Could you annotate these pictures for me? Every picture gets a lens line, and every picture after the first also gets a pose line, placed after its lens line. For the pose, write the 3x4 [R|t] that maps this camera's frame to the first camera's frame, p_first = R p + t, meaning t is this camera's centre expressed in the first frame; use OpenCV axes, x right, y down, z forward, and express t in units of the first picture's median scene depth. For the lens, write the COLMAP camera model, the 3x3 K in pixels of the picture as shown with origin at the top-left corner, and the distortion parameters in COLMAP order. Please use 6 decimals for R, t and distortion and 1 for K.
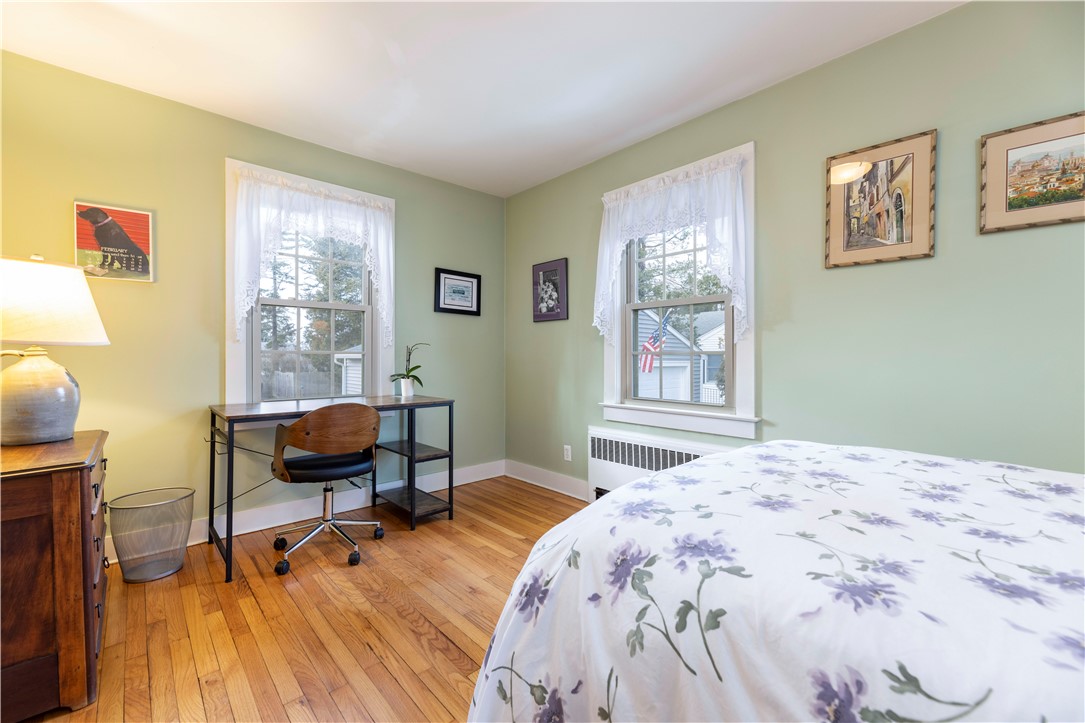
lens RADIAL K [[446.5, 0, 542.1], [0, 446.5, 359.7], [0, 0, 1]] dist [-0.000503, -0.000037]
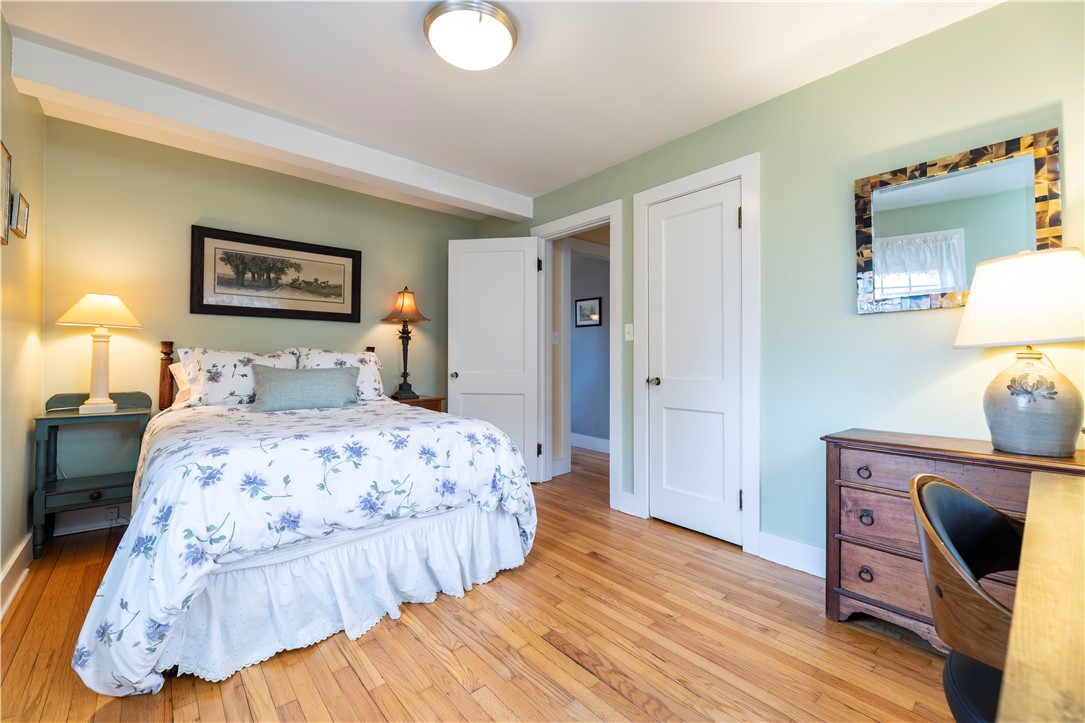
lens RADIAL K [[446.5, 0, 542.9], [0, 446.5, 358.4], [0, 0, 1]] dist [-0.000503, -0.000037]
pose [[-0.999704, 0.012330, 0.020997, -0.158152], [0.012251, 0.999917, -0.003868, -0.011912], [-0.021043, -0.003610, -0.999772, 1.944125]]
